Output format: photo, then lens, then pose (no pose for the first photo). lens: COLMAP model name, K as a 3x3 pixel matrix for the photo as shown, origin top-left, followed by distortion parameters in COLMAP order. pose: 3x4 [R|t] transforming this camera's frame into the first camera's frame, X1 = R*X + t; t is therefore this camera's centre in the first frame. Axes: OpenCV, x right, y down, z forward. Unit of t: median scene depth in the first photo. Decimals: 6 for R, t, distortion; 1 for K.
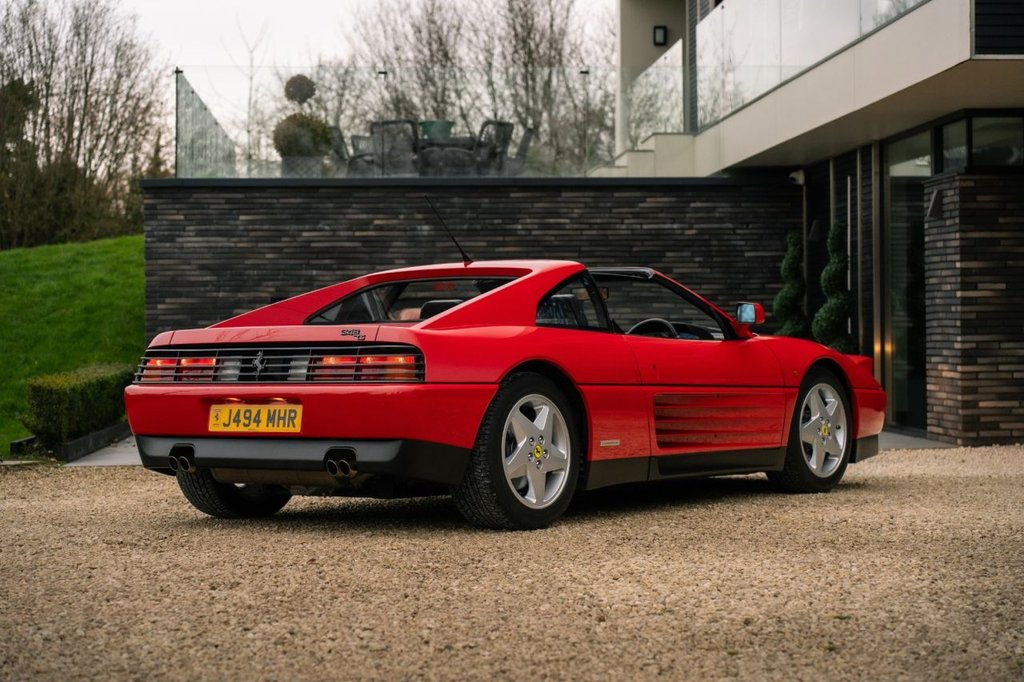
lens RADIAL K [[2211.5, 0, 518.7], [0, 2211.5, 338.3], [0, 0, 1]] dist [0.003807, -0.176575]
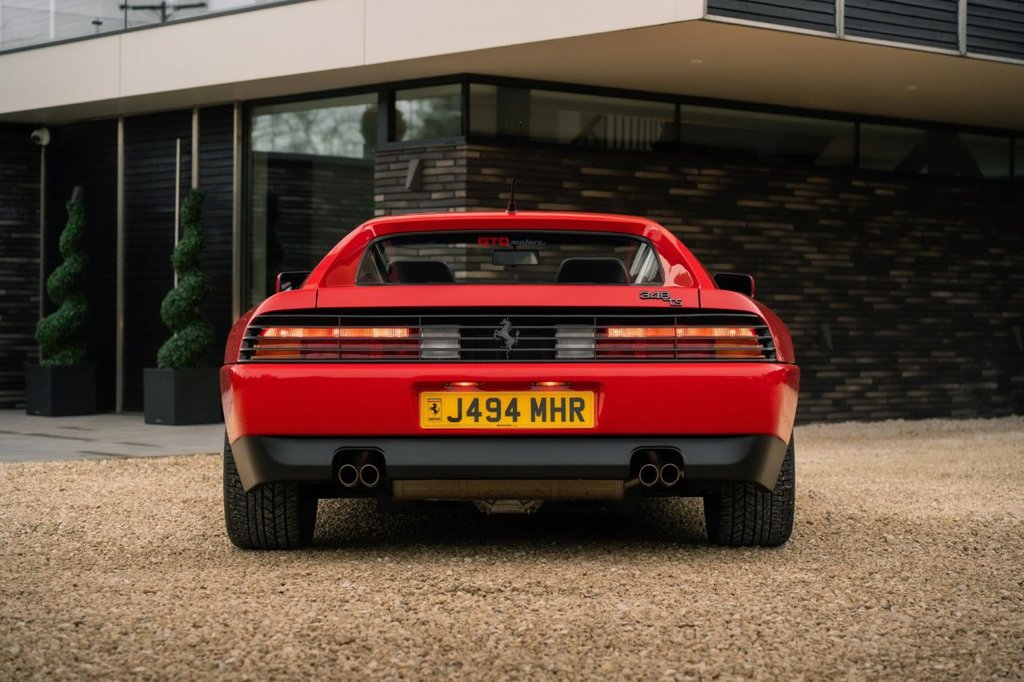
lens RADIAL K [[2211.5, 0, 518.7], [0, 2211.5, 338.3], [0, 0, 1]] dist [0.003807, -0.176575]
pose [[0.797646, 0.011930, 0.603008, -0.252435], [-0.013558, 0.999906, -0.001848, 0.006214], [-0.602974, -0.006702, 0.797733, 0.187157]]
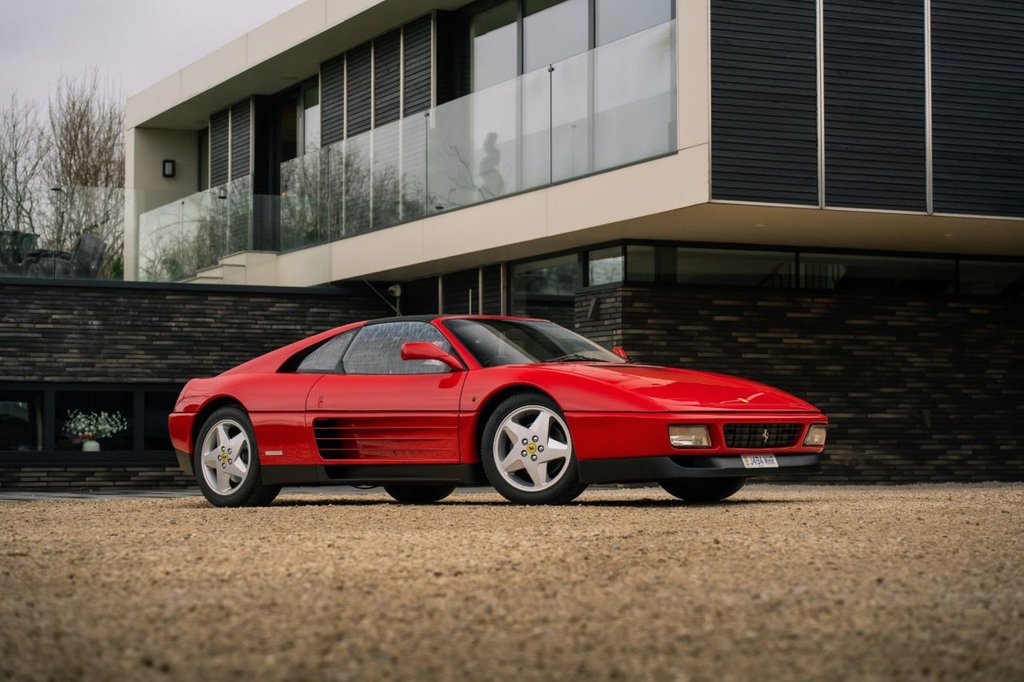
lens RADIAL K [[2211.5, 0, 518.7], [0, 2211.5, 338.3], [0, 0, 1]] dist [0.003807, -0.176575]
pose [[0.929243, 0.026010, 0.368552, -0.266478], [-0.002574, 0.997950, -0.063940, 0.032878], [-0.369460, 0.058467, 0.927405, -0.171440]]
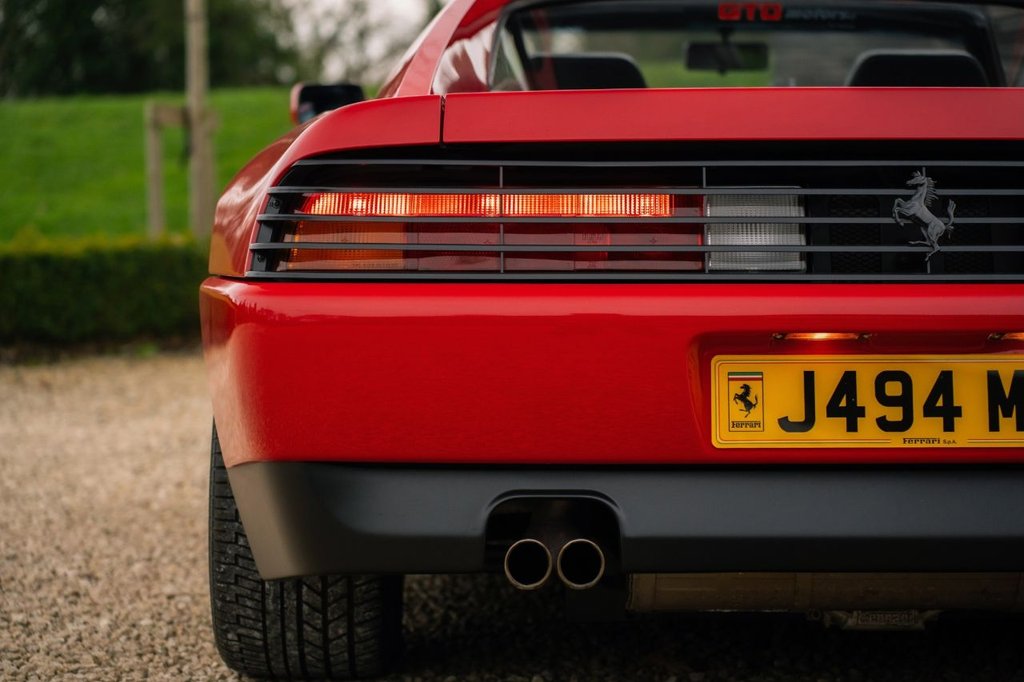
lens RADIAL K [[2236.3, 0, 512.0], [0, 2236.3, 341.0], [0, 0, 1]] dist [0.015463, -0.264172]
pose [[0.786031, -0.029948, 0.617461, -0.155582], [-0.015386, 0.997569, 0.067971, 0.004116], [-0.617995, -0.062927, 0.783660, 0.363495]]
